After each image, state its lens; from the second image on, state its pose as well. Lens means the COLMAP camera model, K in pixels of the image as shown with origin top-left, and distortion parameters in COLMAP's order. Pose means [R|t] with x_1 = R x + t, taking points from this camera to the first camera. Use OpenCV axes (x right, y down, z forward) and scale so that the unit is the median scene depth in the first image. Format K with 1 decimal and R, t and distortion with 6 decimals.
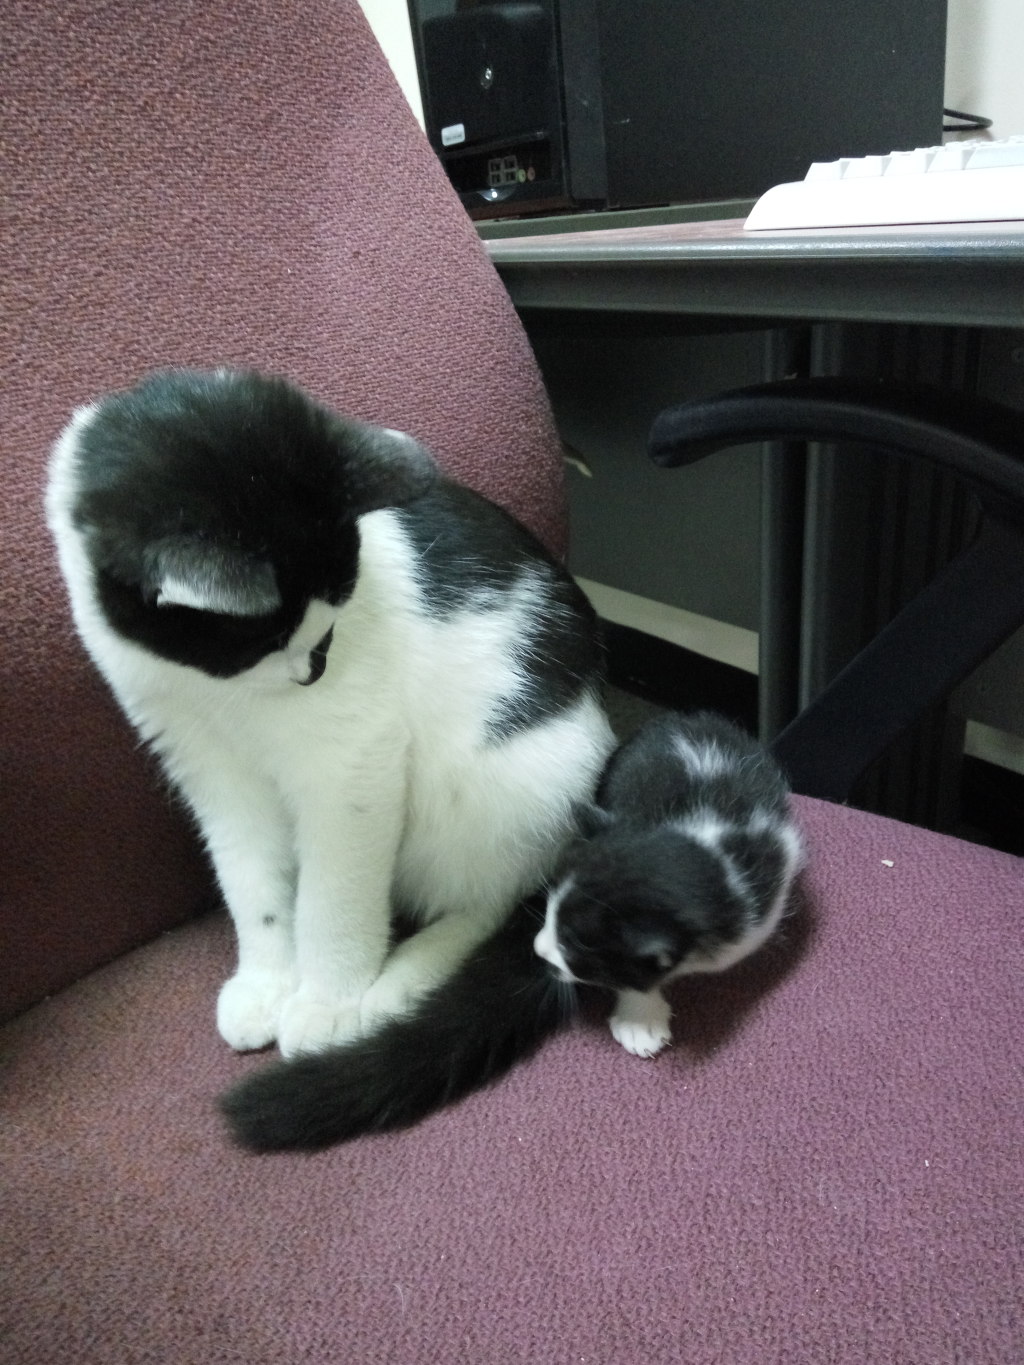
lens RADIAL K [[1059.2, 0, 517.7], [0, 1059.2, 680.7], [0, 0, 1]] dist [0.005858, -0.026927]
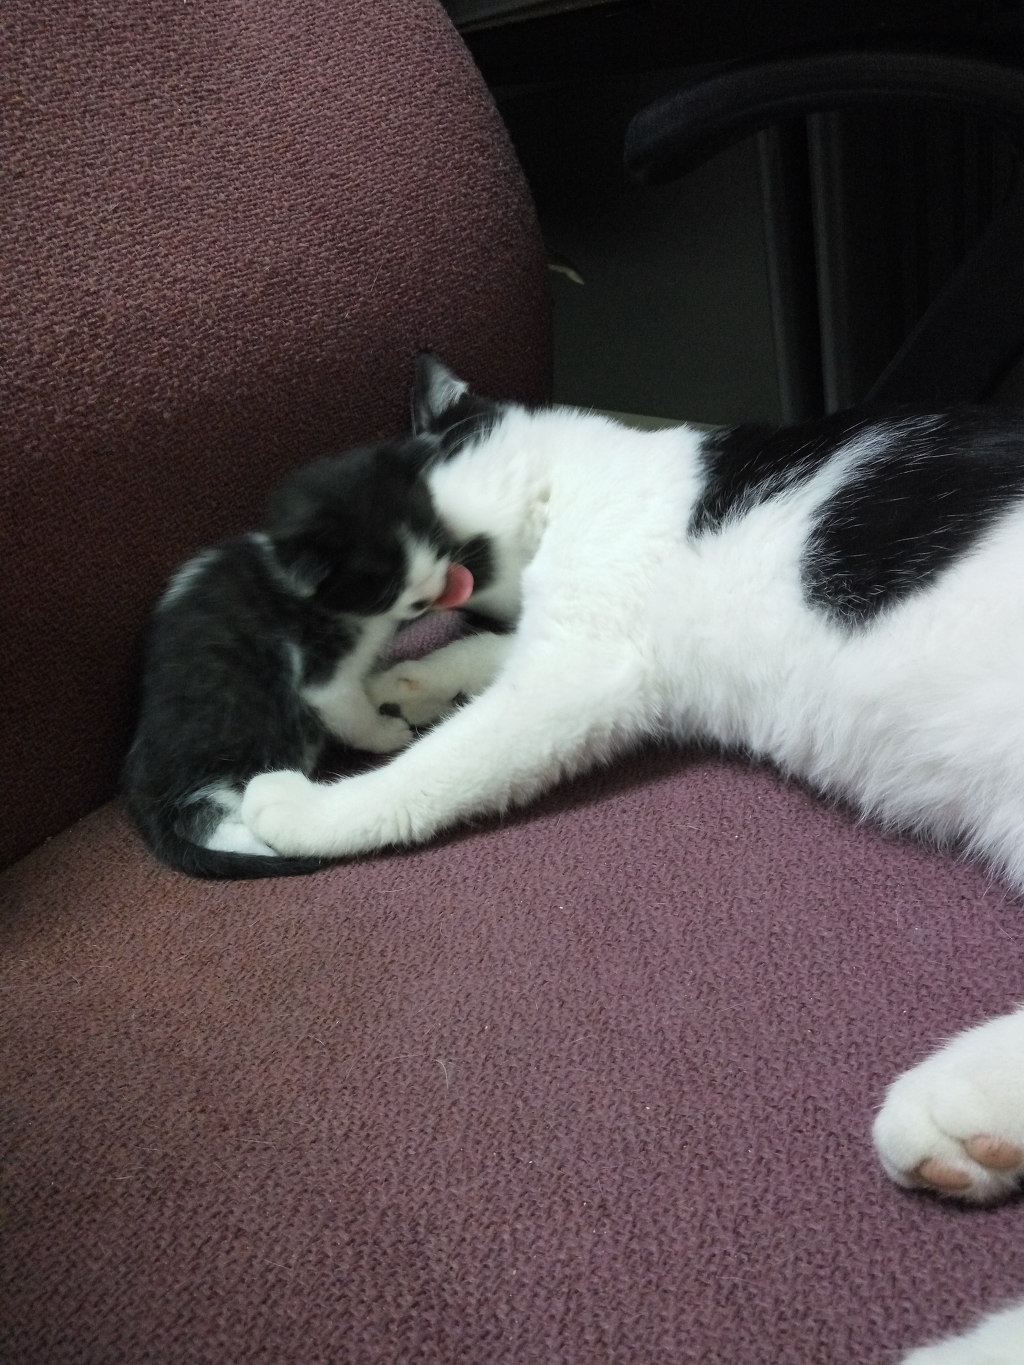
lens RADIAL K [[1049.3, 0, 518.9], [0, 1049.3, 682.1], [0, 0, 1]] dist [0.078975, -0.131721]
pose [[0.991435, -0.124534, -0.039350, 0.027998], [0.128183, 0.985576, 0.110492, 0.145138], [0.025023, -0.114589, 0.993098, 0.122980]]
